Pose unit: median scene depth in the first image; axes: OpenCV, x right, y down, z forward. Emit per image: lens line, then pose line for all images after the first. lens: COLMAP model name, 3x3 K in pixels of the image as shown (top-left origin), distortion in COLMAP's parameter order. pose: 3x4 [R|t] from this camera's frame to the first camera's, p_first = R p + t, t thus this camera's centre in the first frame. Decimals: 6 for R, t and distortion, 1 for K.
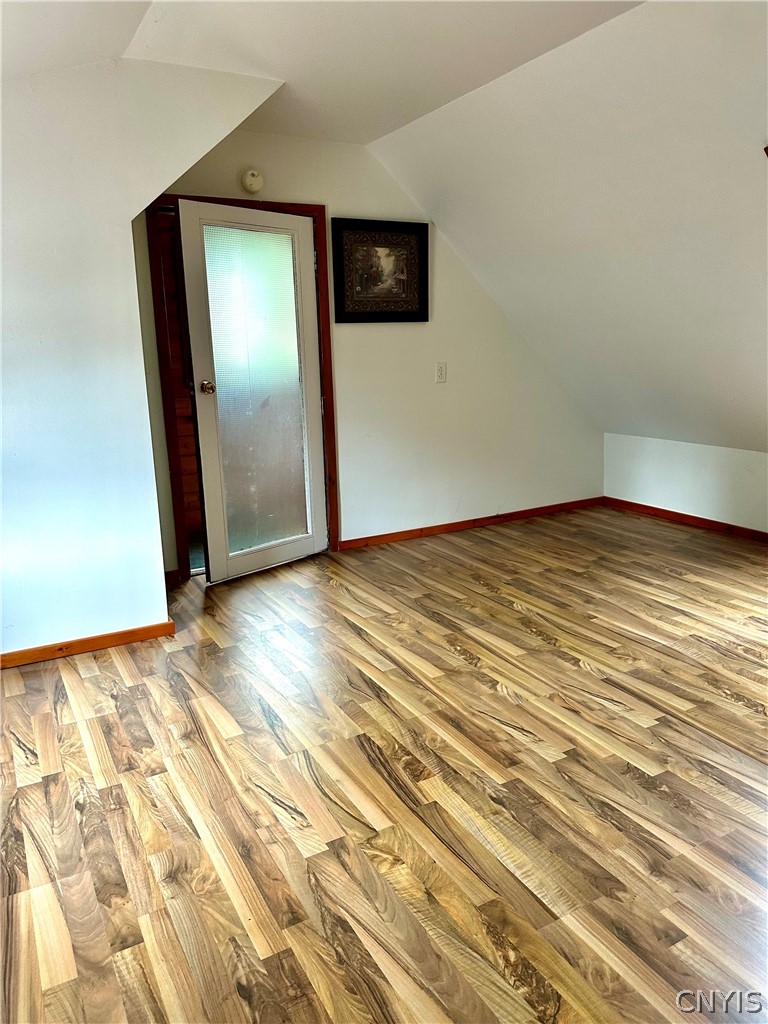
lens RADIAL K [[725.2, 0, 386.5], [0, 725.2, 514.3], [0, 0, 1]] dist [0.047030, 0.000980]
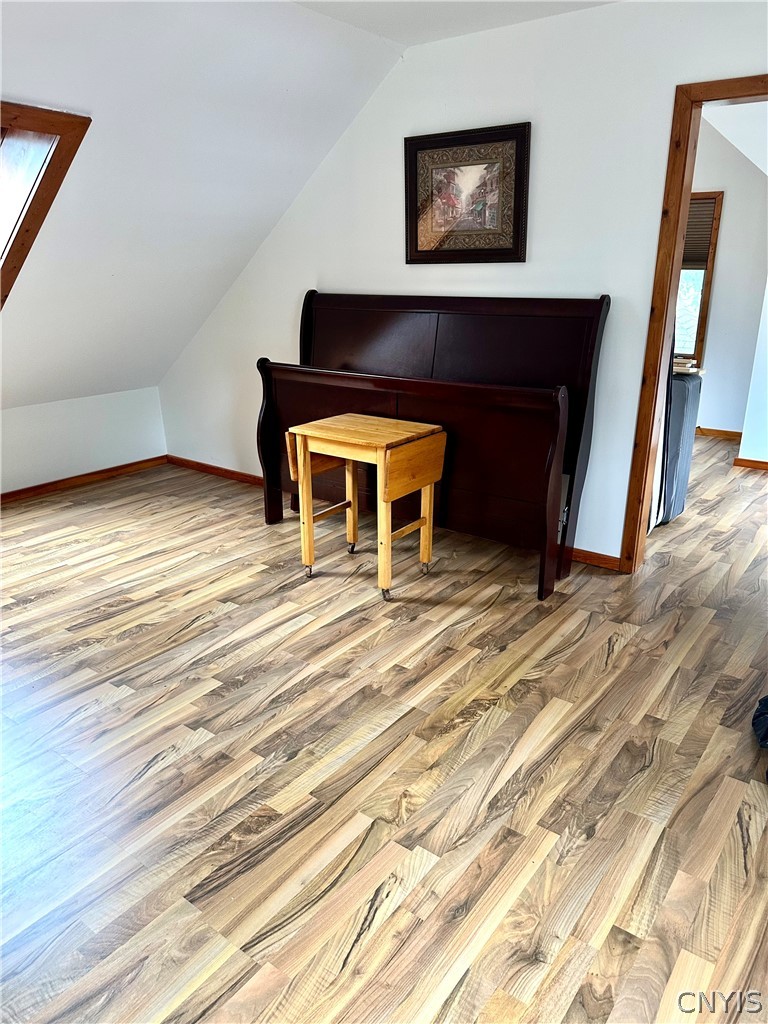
lens RADIAL K [[725.2, 0, 385.8], [0, 725.2, 510.6], [0, 0, 1]] dist [0.047030, 0.000980]
pose [[-0.377947, -0.289662, 0.879347, -0.834340], [0.232309, 0.889740, 0.392932, -0.349149], [-0.896208, 0.352788, -0.268984, 1.209171]]
